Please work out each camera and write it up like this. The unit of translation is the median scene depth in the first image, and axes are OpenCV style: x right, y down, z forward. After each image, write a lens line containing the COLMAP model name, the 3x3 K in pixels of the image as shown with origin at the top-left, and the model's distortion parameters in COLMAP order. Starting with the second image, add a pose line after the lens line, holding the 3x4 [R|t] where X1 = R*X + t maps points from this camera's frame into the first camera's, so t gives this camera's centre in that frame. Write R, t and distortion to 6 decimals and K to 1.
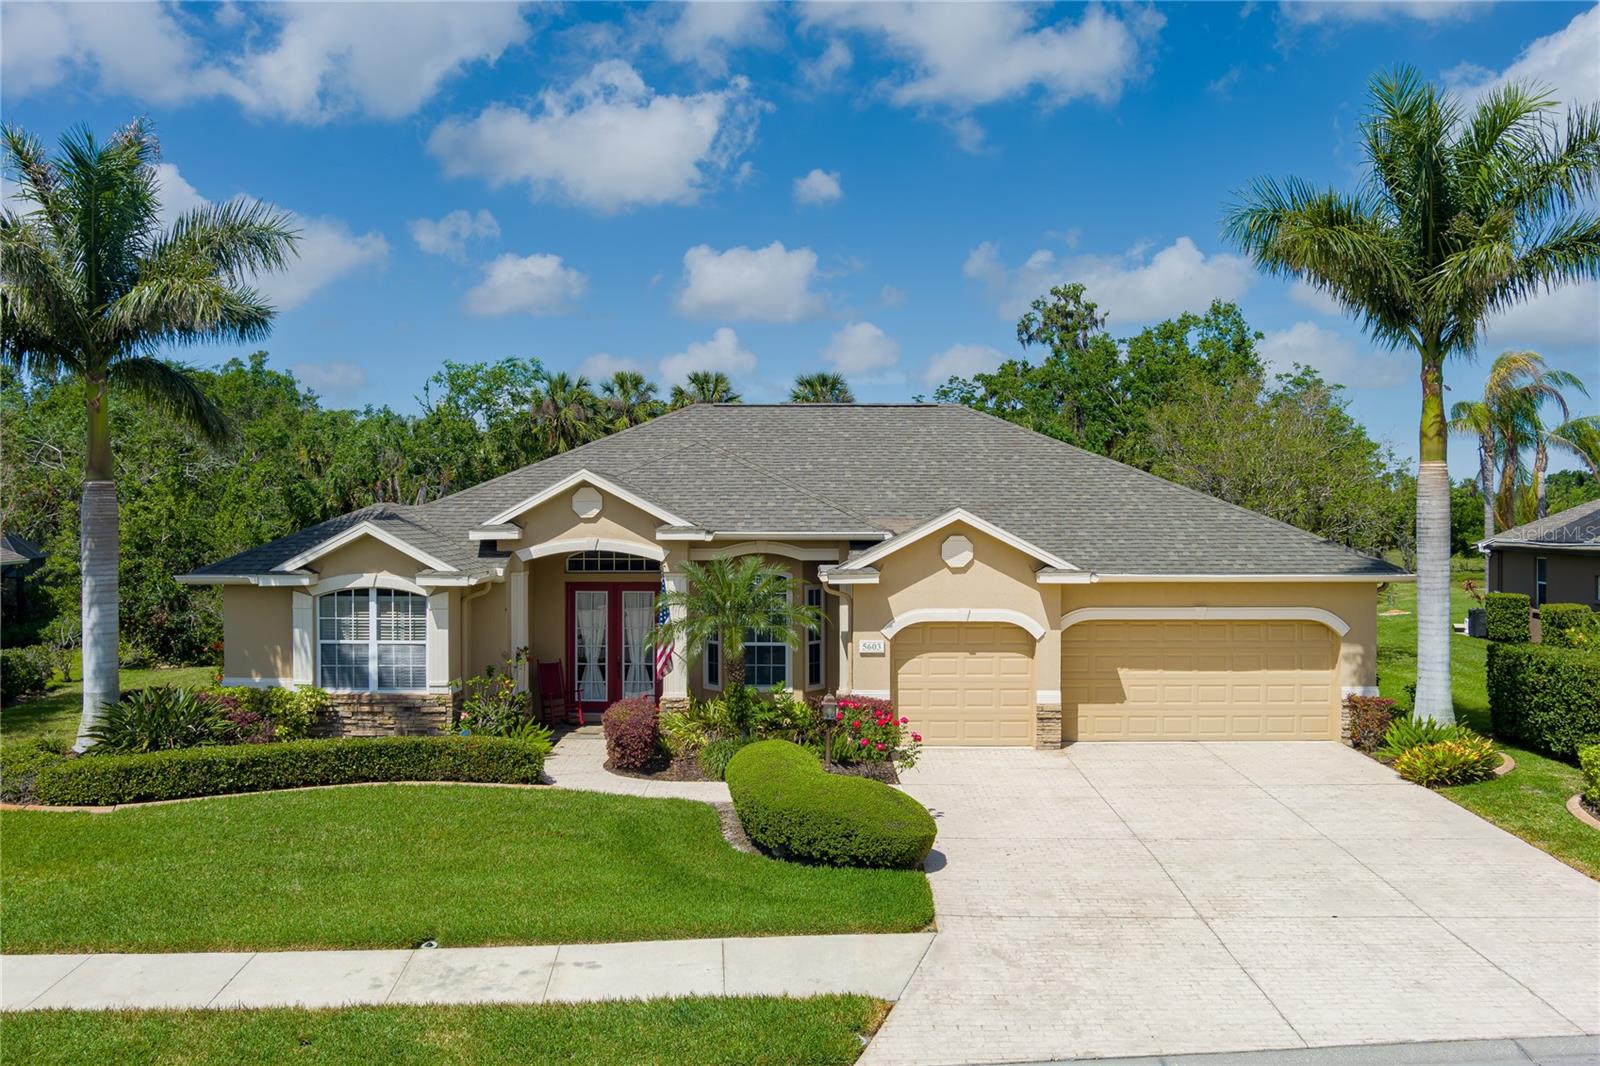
lens RADIAL K [[1291.6, 0, 816.3], [0, 1291.6, 546.5], [0, 0, 1]] dist [-0.073566, 0.028080]
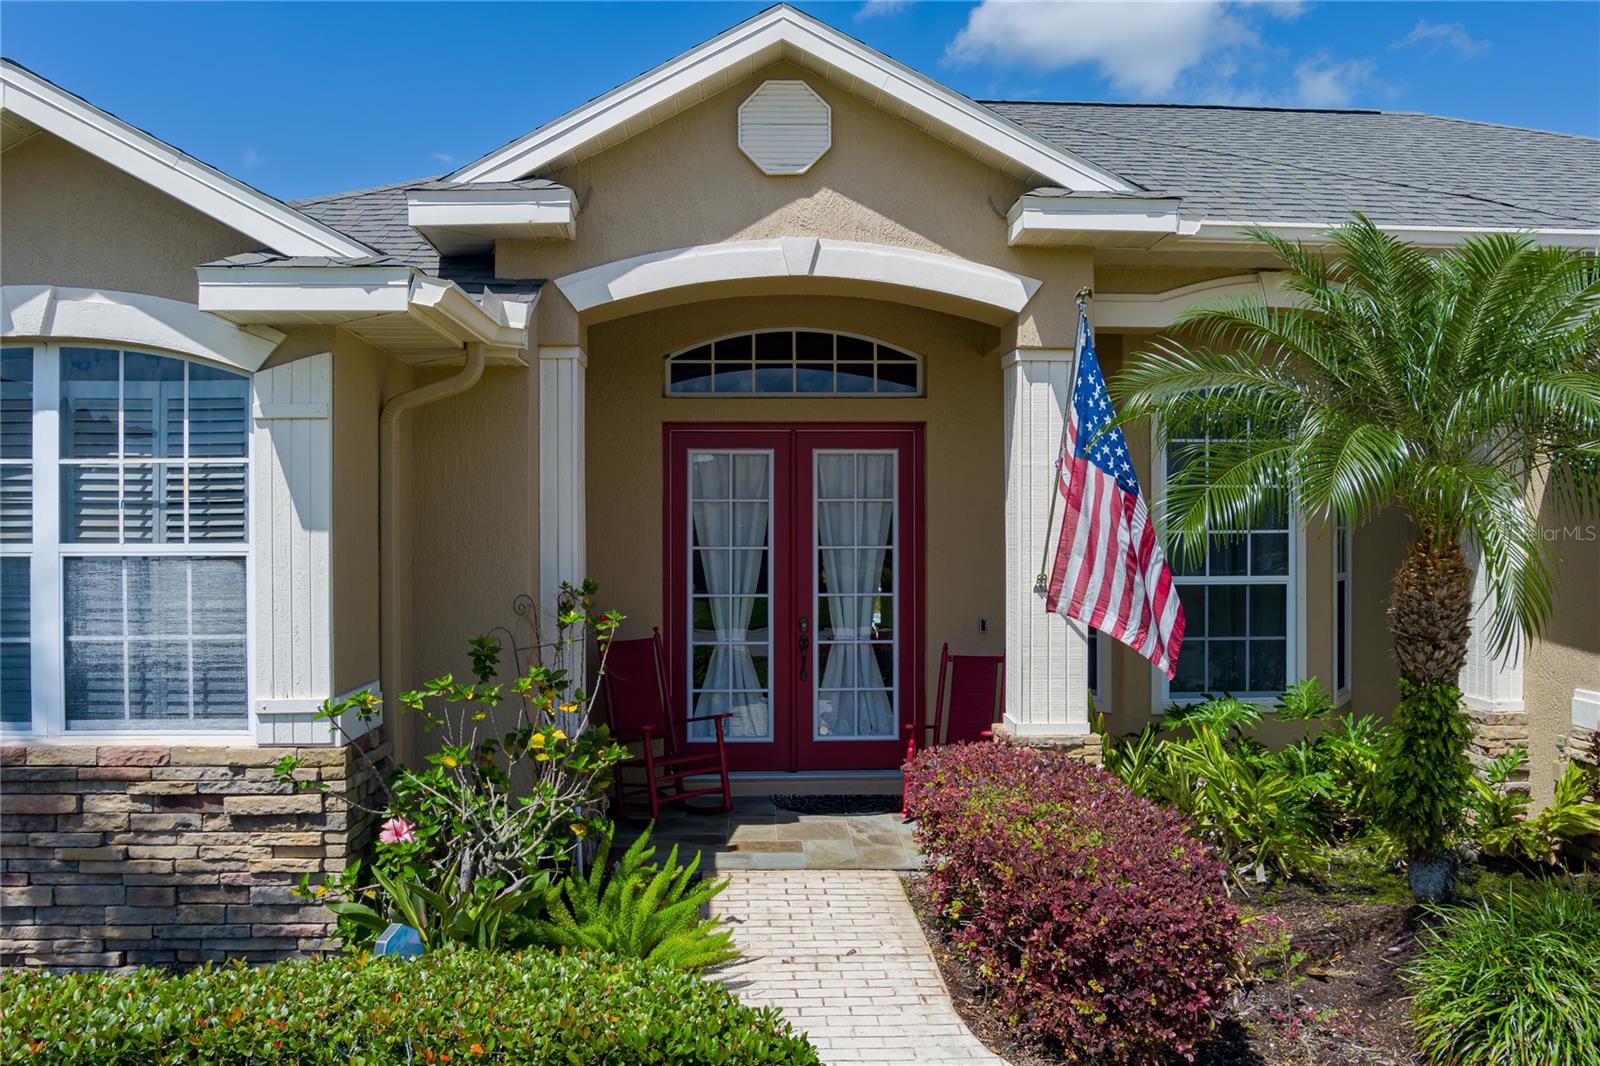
lens RADIAL K [[1291.6, 0, 798.3], [0, 1291.6, 535.3], [0, 0, 1]] dist [-0.073566, 0.028080]
pose [[0.998801, -0.004610, 0.048728, -0.203081], [0.005206, 0.999913, -0.012101, 0.075396], [-0.048668, 0.012340, 0.998739, 0.730346]]
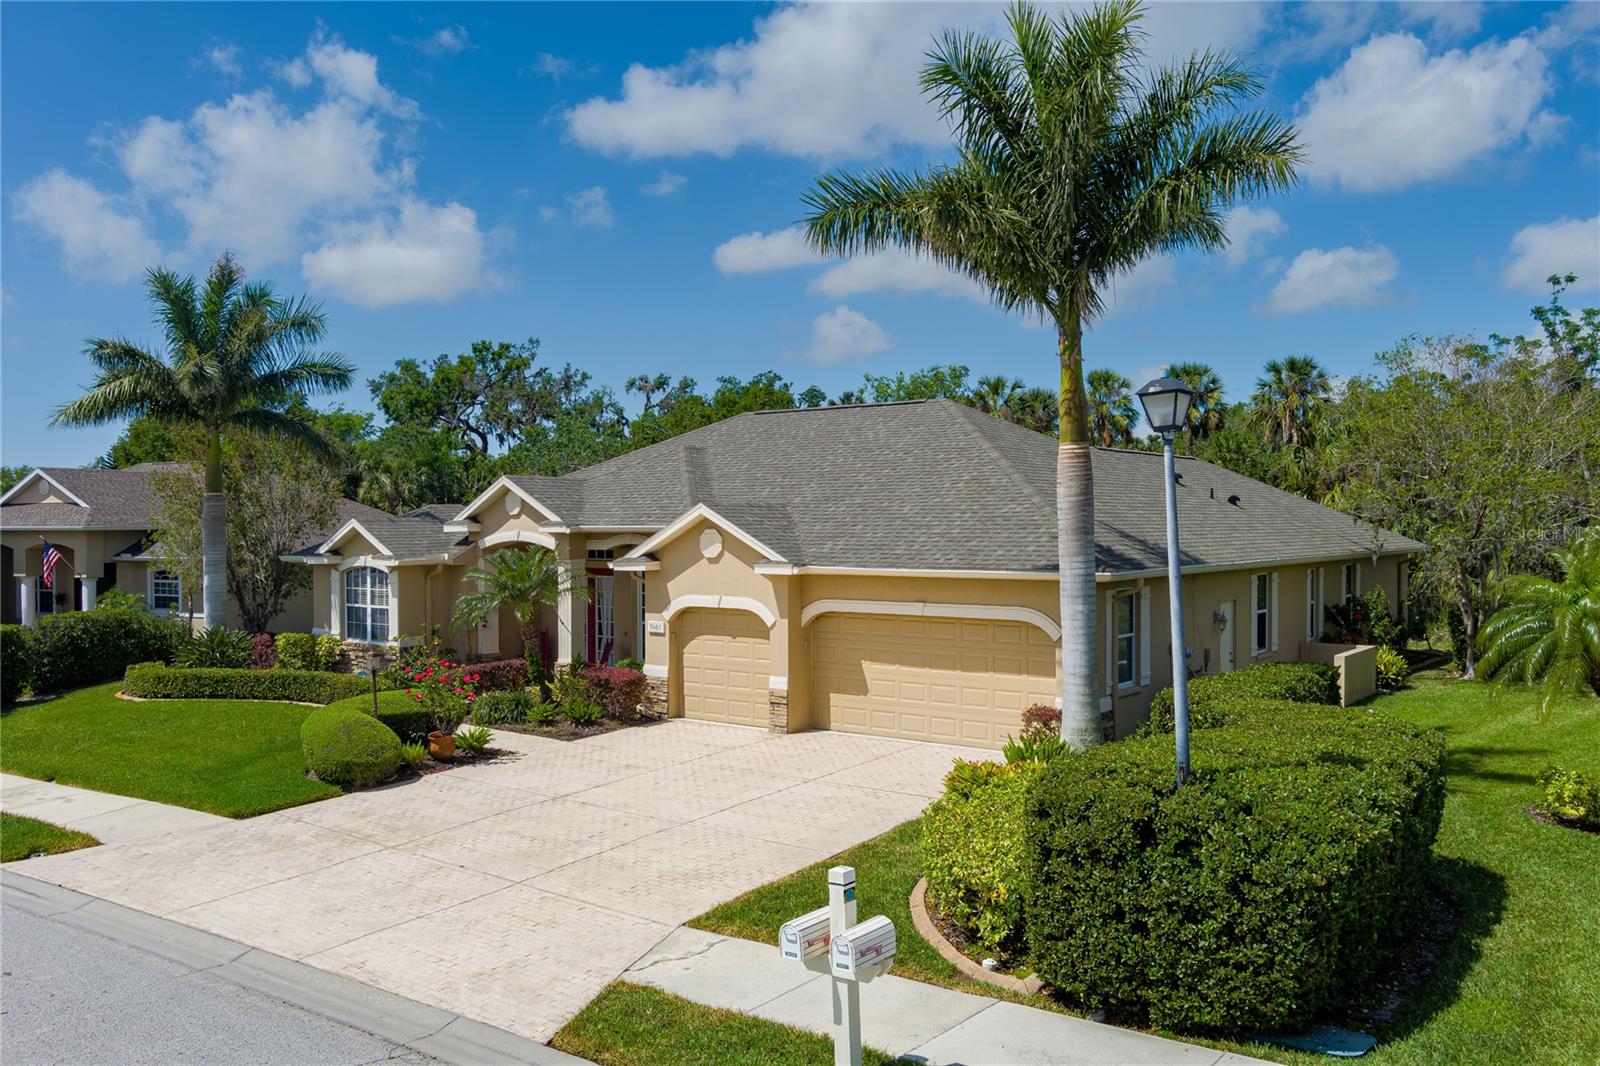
lens RADIAL K [[1291.6, 0, 810.2], [0, 1291.6, 577.0], [0, 0, 1]] dist [-0.073566, 0.028080]
pose [[0.800568, 0.022732, -0.598811, 0.857483], [-0.007048, 0.999568, 0.028523, 0.000822], [0.599201, -0.018614, 0.800383, 0.183048]]
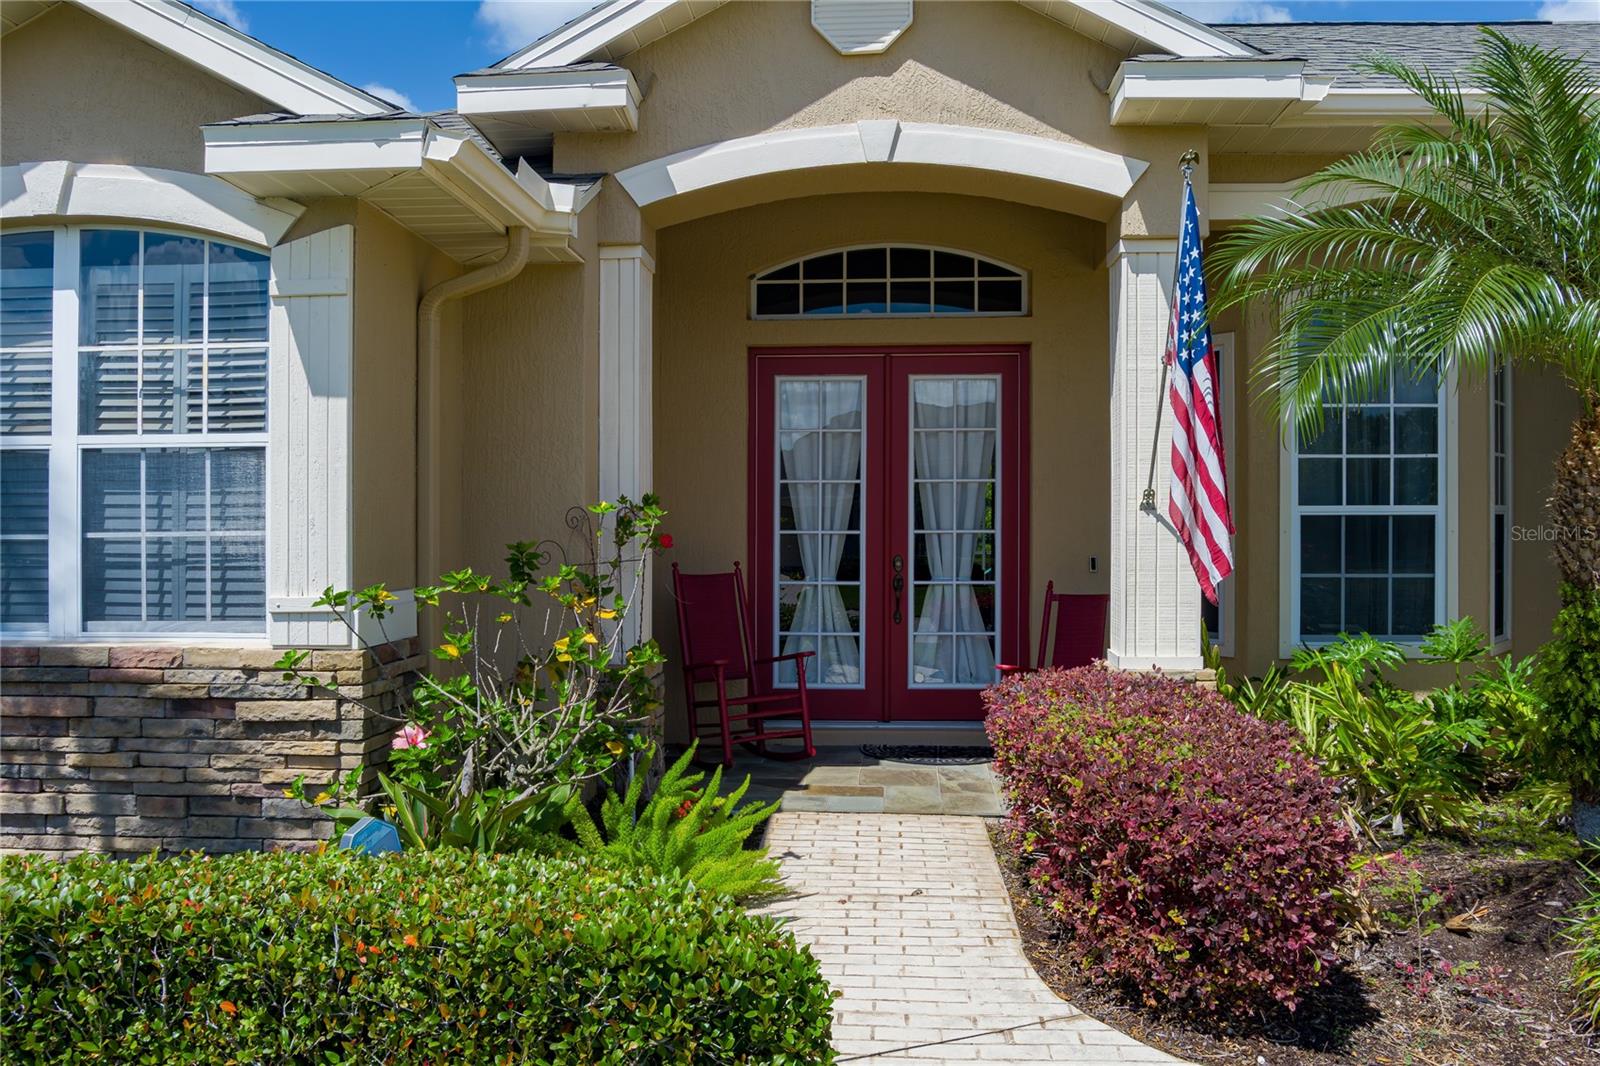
lens RADIAL K [[1291.6, 0, 808.7], [0, 1291.6, 543.1], [0, 0, 1]] dist [-0.073566, 0.028080]
pose [[0.998406, -0.001986, -0.056407, -0.185267], [0.001737, 0.999989, -0.004470, 0.096005], [0.056416, 0.004364, 0.998398, 0.759359]]
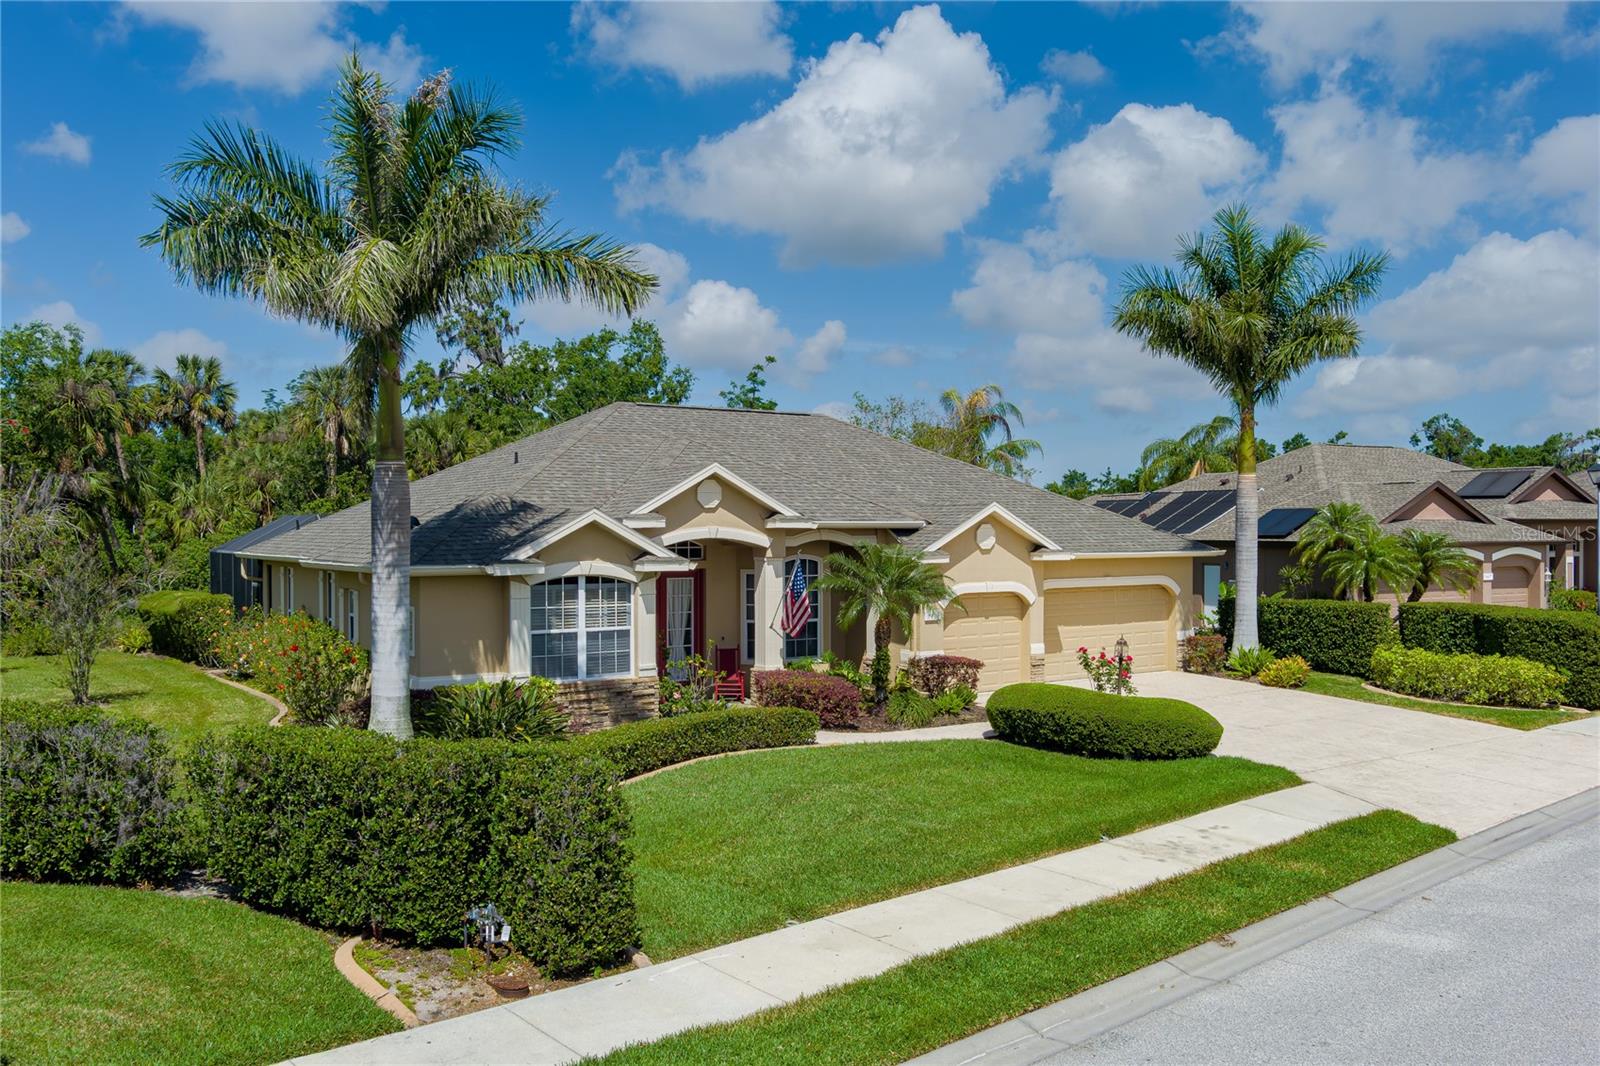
lens RADIAL K [[1291.6, 0, 810.9], [0, 1291.6, 510.1], [0, 0, 1]] dist [-0.073566, 0.028080]
pose [[0.817942, 0.005888, 0.575271, -0.781315], [0.012094, 0.999551, -0.027426, 0.010597], [-0.575174, 0.029390, 0.817503, 0.069060]]
